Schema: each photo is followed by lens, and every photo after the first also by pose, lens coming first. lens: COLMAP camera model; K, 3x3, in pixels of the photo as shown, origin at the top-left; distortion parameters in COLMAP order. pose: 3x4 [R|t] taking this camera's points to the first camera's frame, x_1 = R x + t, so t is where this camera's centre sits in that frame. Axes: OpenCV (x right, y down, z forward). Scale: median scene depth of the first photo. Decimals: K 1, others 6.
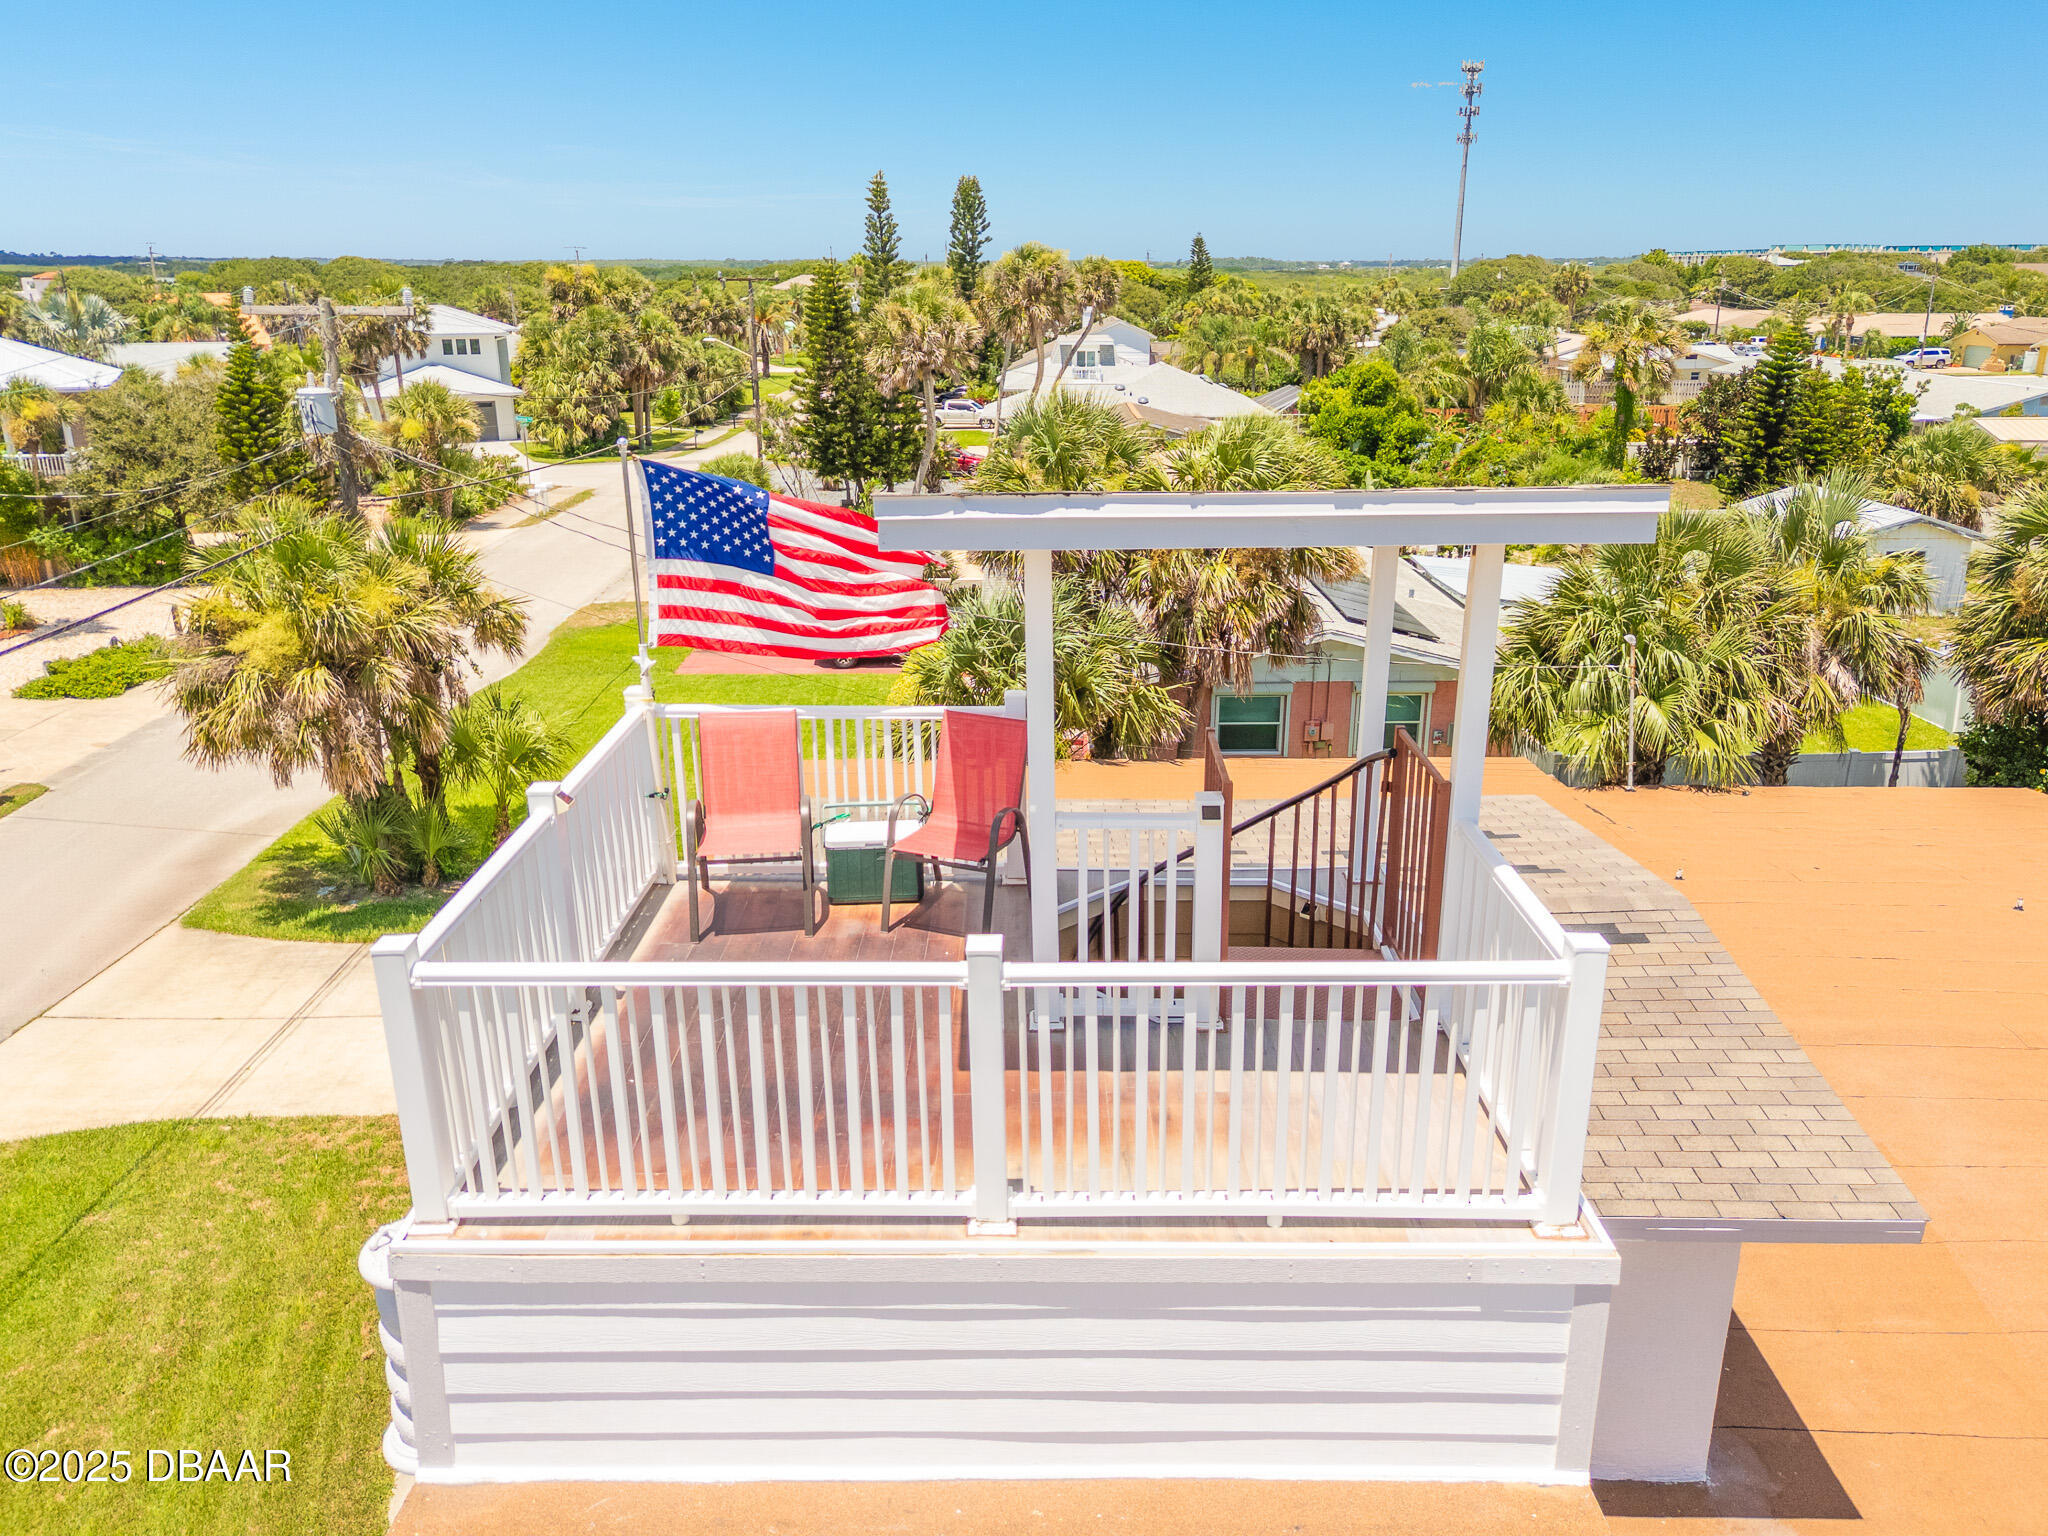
lens RADIAL K [[1517.3, 0, 1024.0], [0, 1517.3, 768.0], [0, 0, 1]] dist [0.094015, 0.000004]
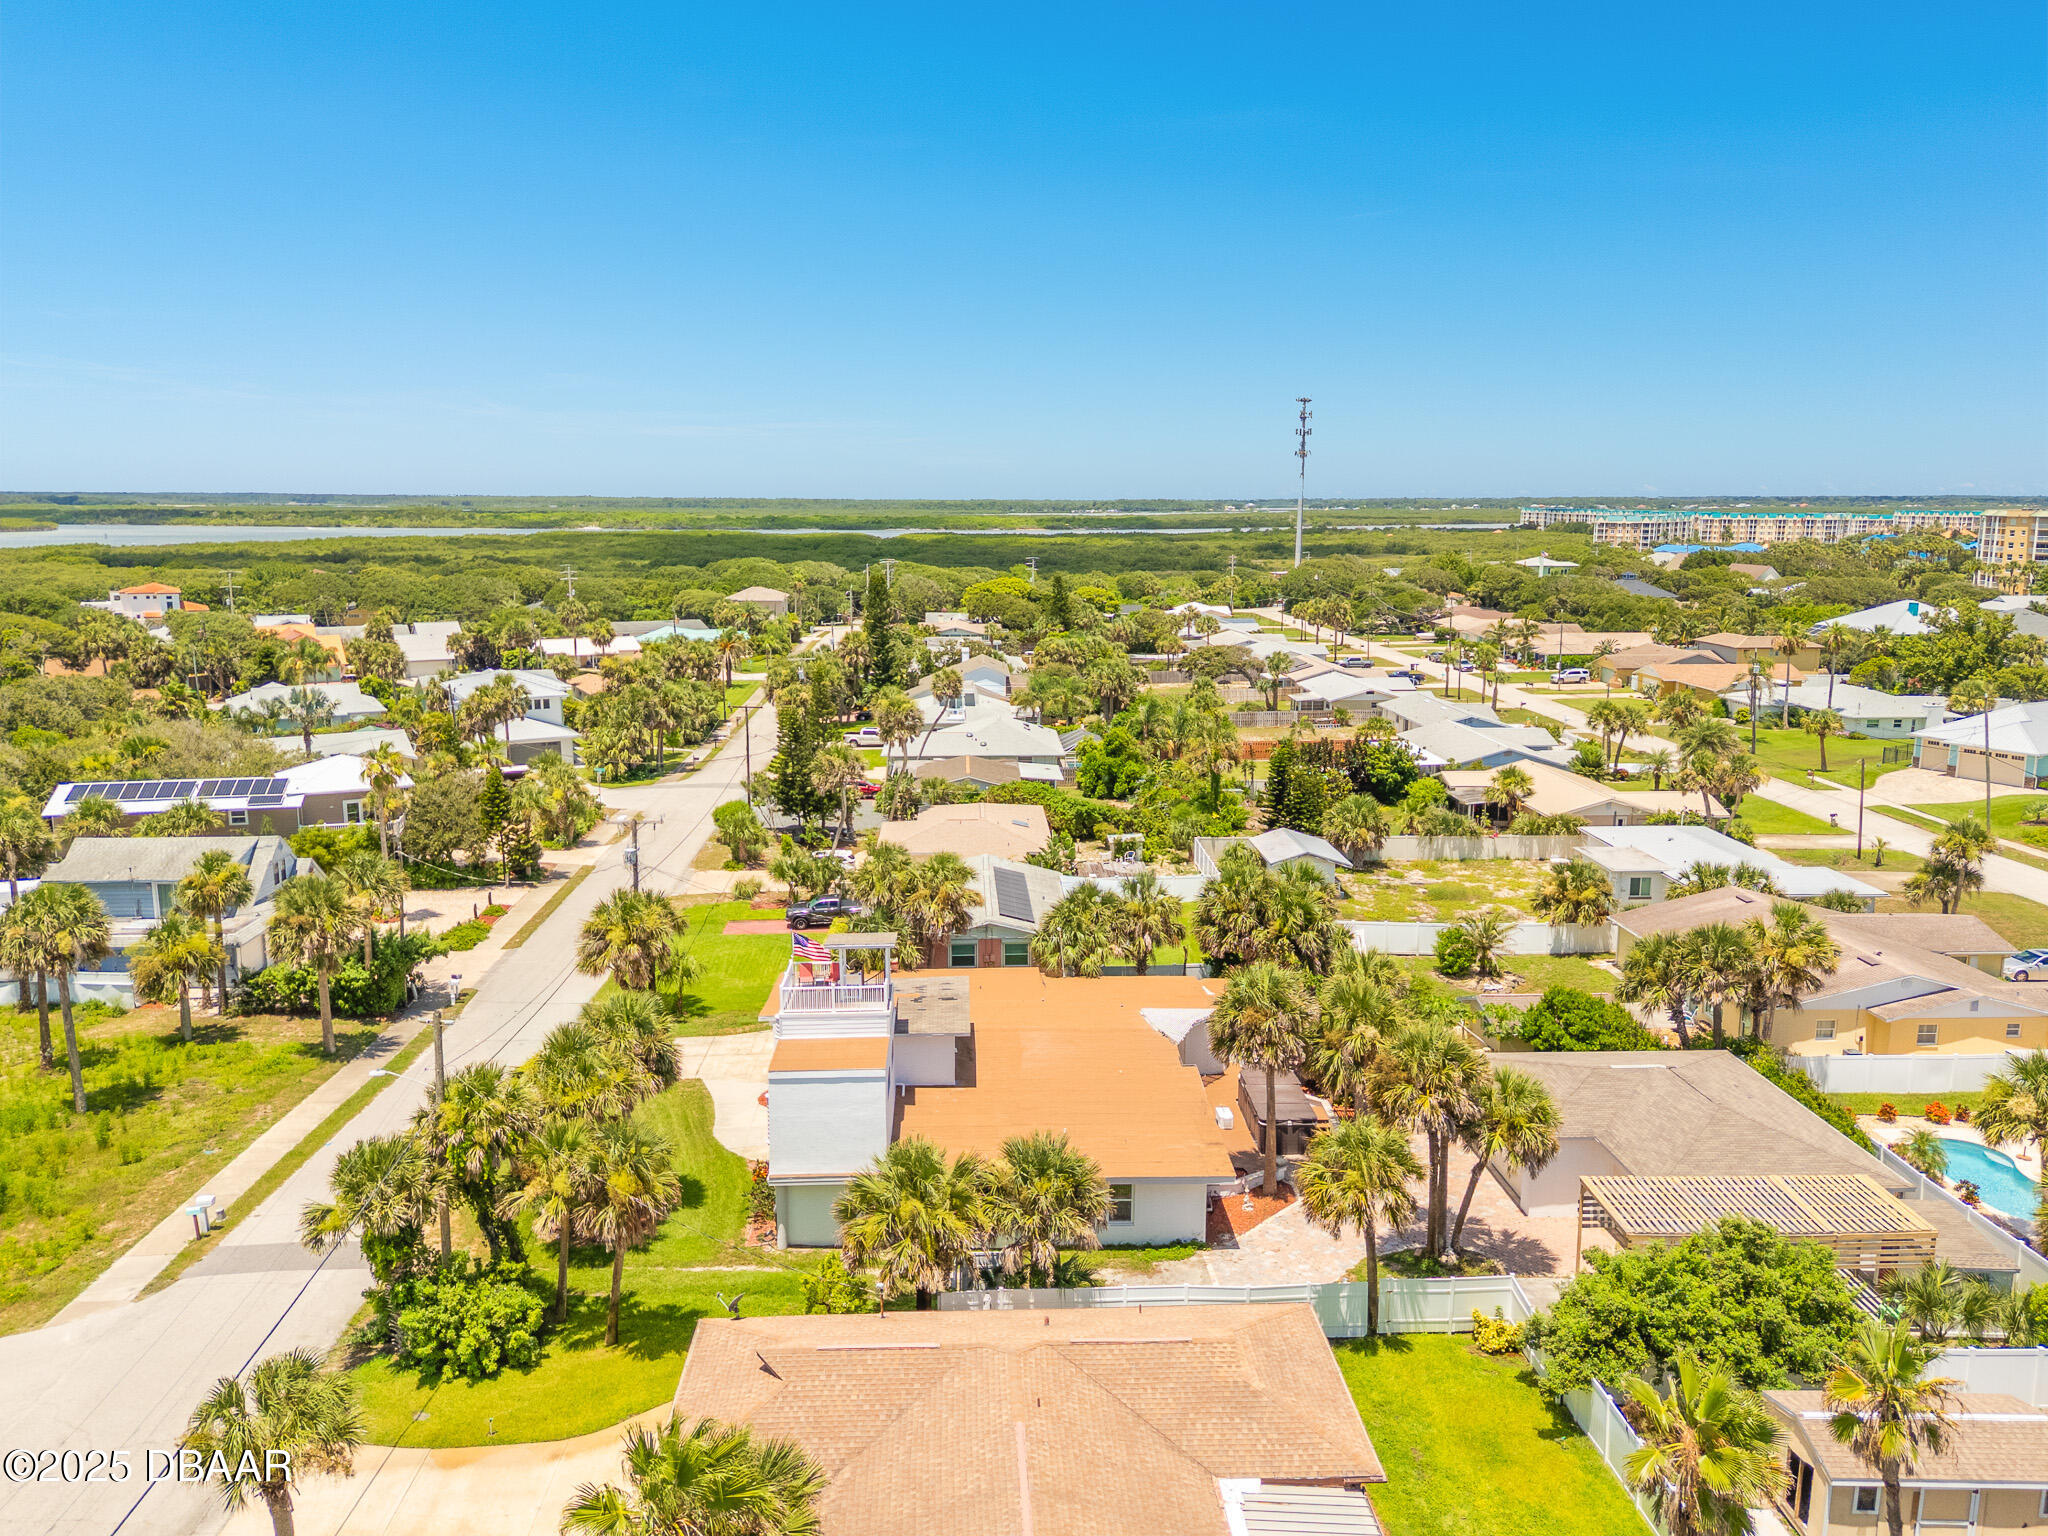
lens RADIAL K [[1517.3, 0, 1024.0], [0, 1517.3, 768.0], [0, 0, 1]] dist [0.094015, 0.000004]
pose [[0.998903, -0.007456, 0.046236, 0.044948], [0.013891, 0.989989, -0.140460, 0.006559], [-0.044726, 0.140948, 0.989006, -0.535315]]
